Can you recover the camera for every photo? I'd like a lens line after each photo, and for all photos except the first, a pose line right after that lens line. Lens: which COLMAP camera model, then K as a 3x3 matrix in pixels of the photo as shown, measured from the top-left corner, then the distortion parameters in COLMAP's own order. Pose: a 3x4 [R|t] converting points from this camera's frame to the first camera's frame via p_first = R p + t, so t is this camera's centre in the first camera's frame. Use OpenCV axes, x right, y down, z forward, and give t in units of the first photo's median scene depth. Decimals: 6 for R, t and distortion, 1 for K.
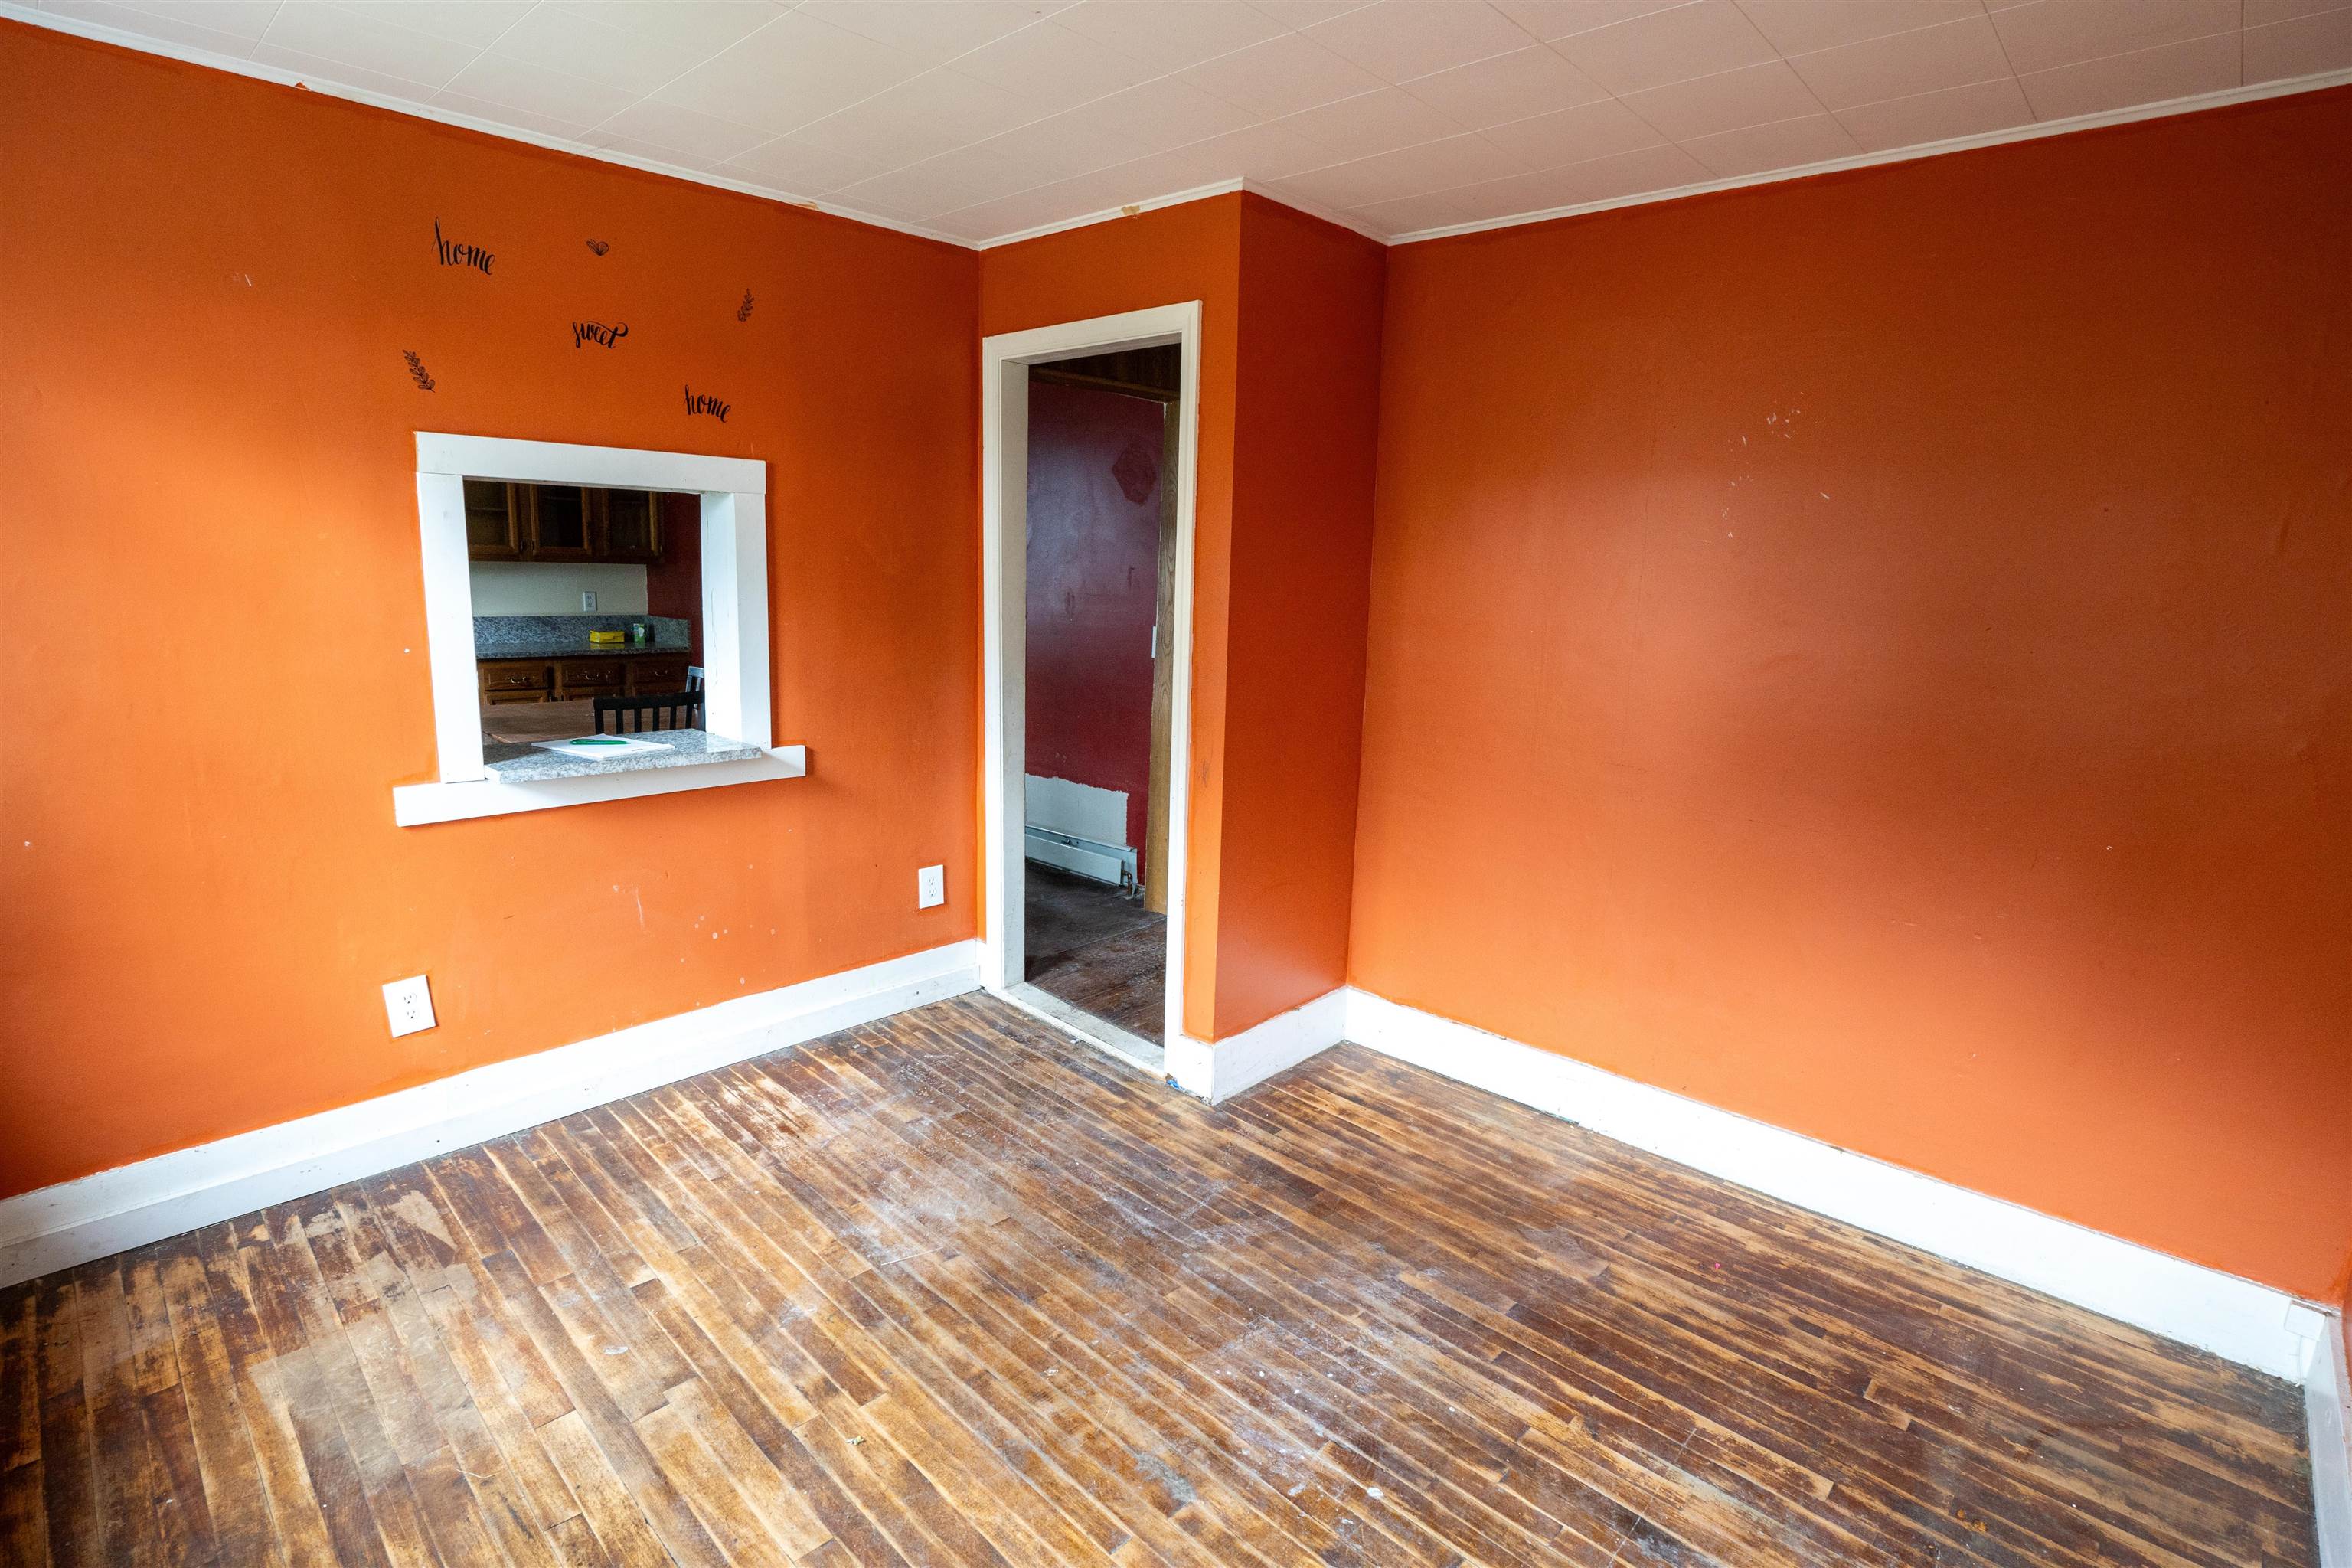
lens RADIAL K [[1143.1, 0, 1170.8], [0, 1143.1, 780.1], [0, 0, 1]] dist [-0.027323, 0.003670]
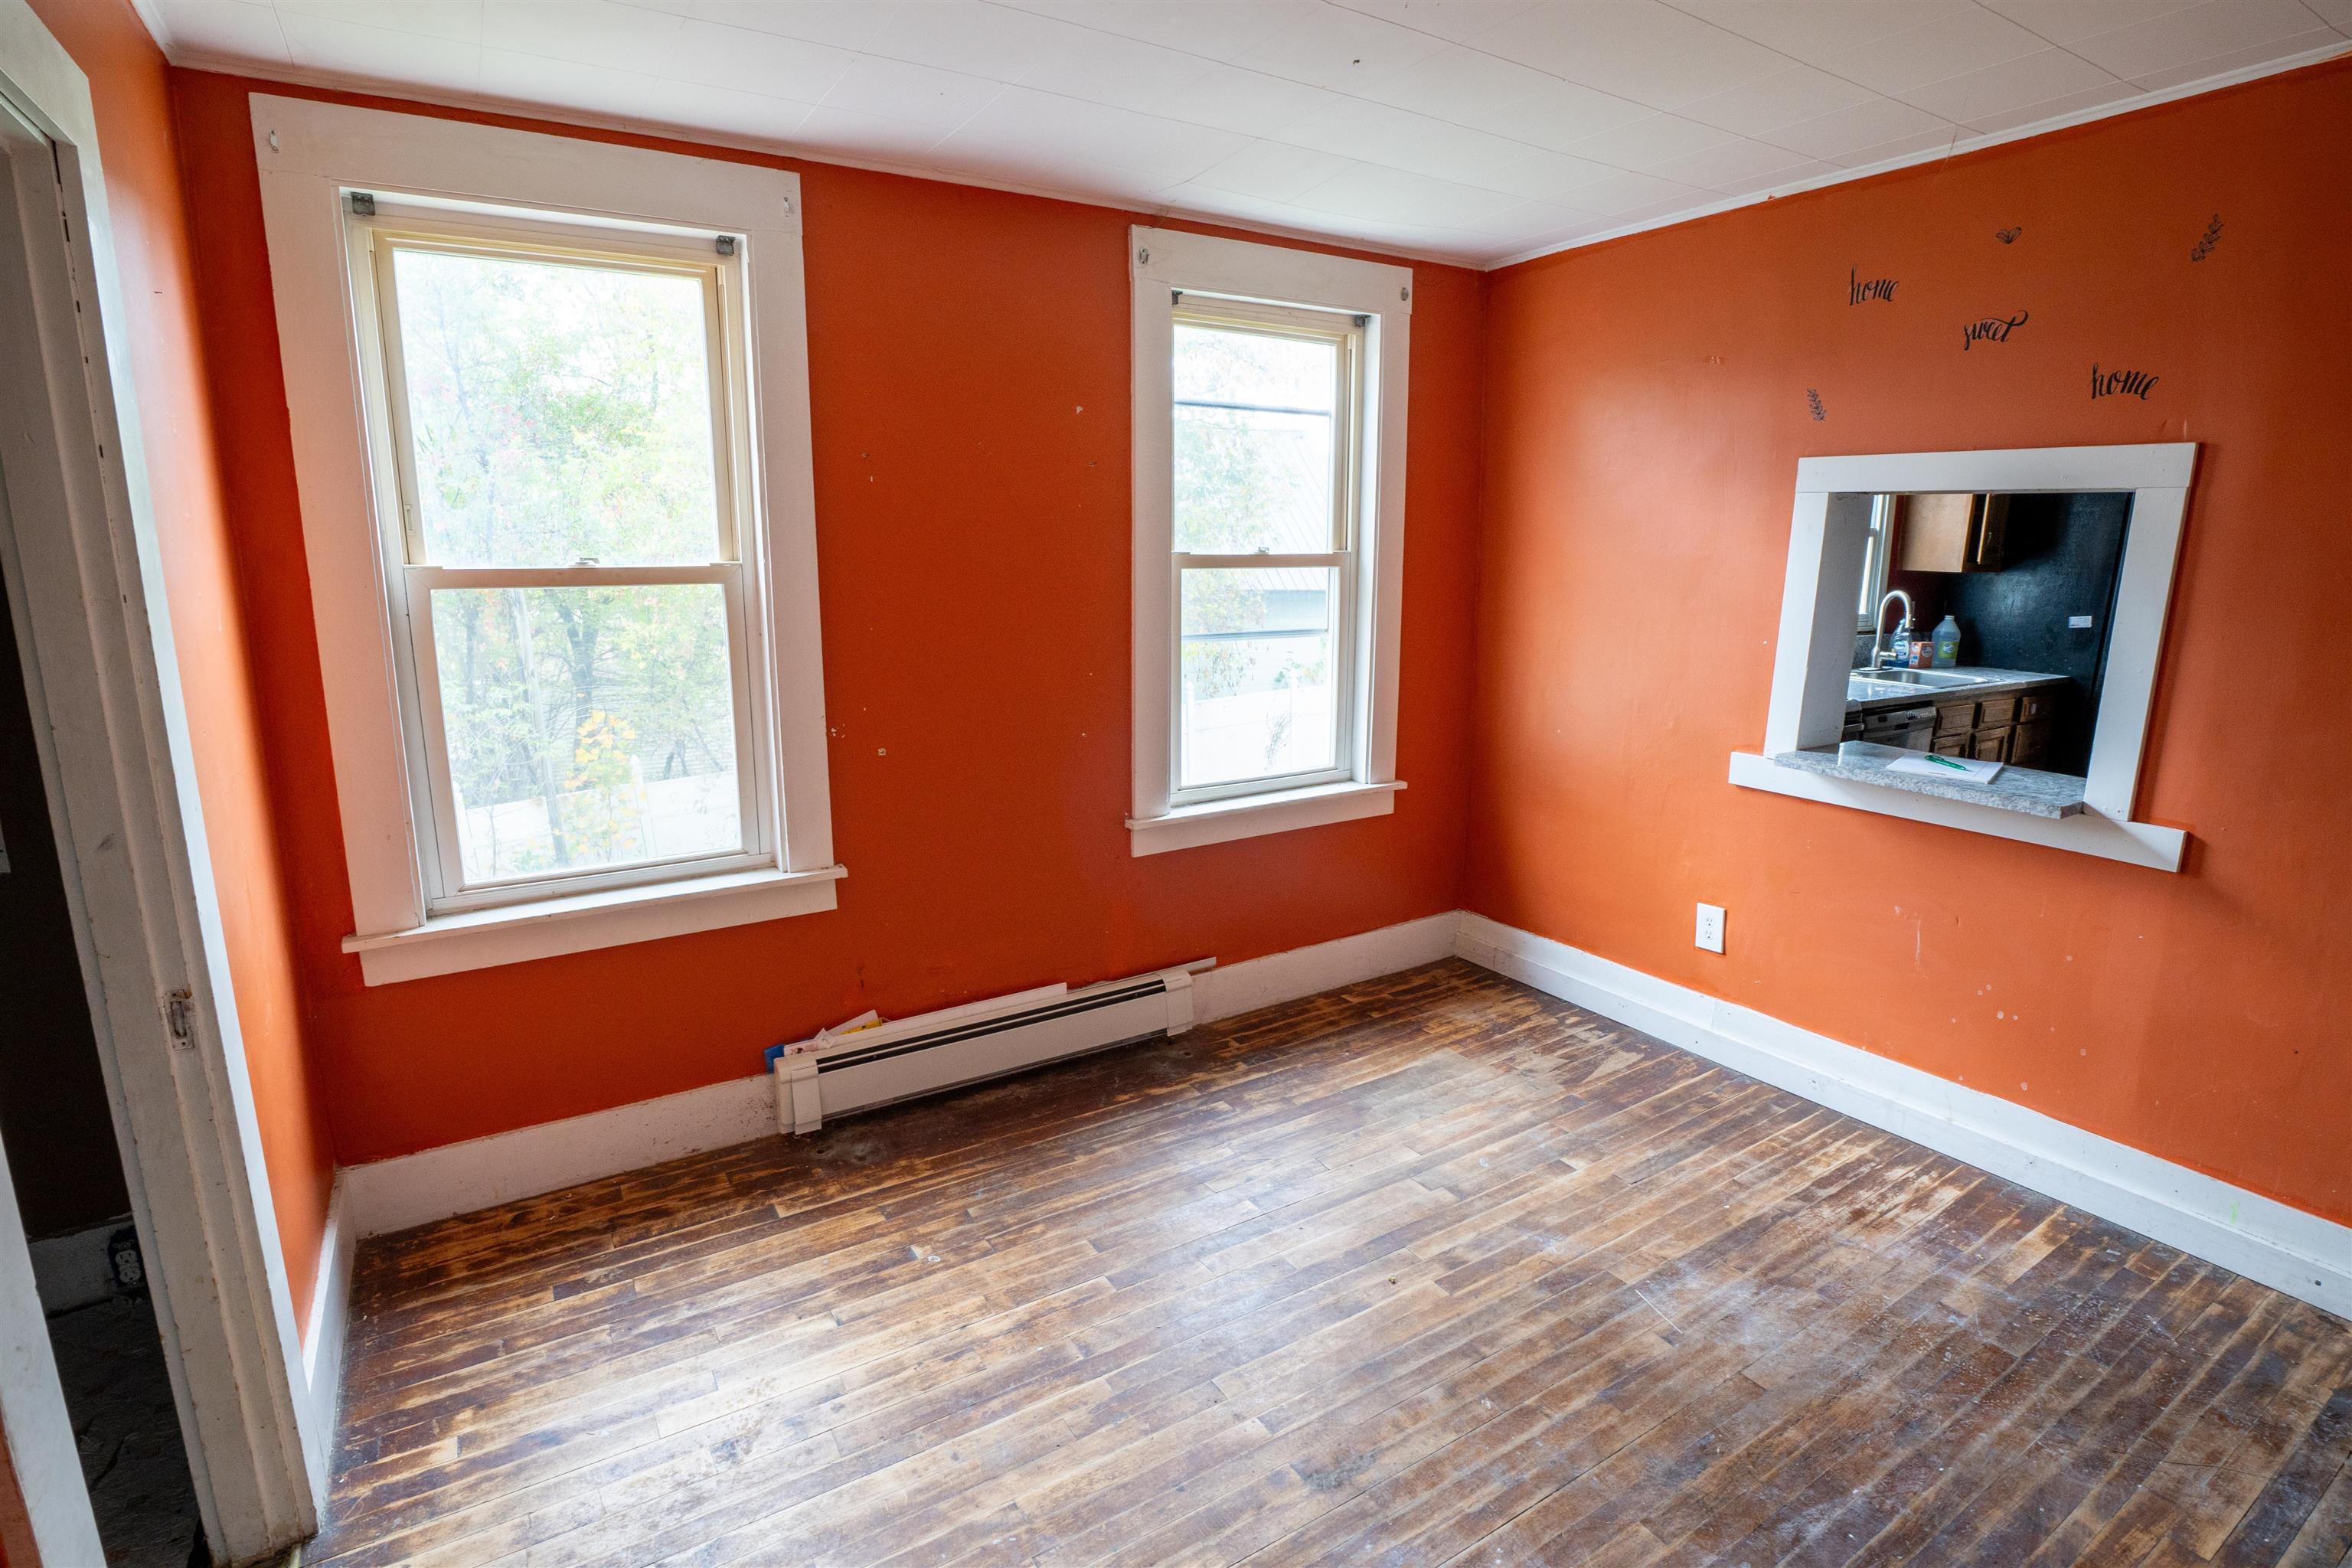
lens RADIAL K [[1143.1, 0, 1176.4], [0, 1143.1, 780.3], [0, 0, 1]] dist [-0.027323, 0.003670]
pose [[-0.235581, 0.170242, -0.956828, 0.651444], [-0.204975, 0.953687, 0.220150, -0.112132], [0.949993, 0.247989, -0.189775, 0.671781]]
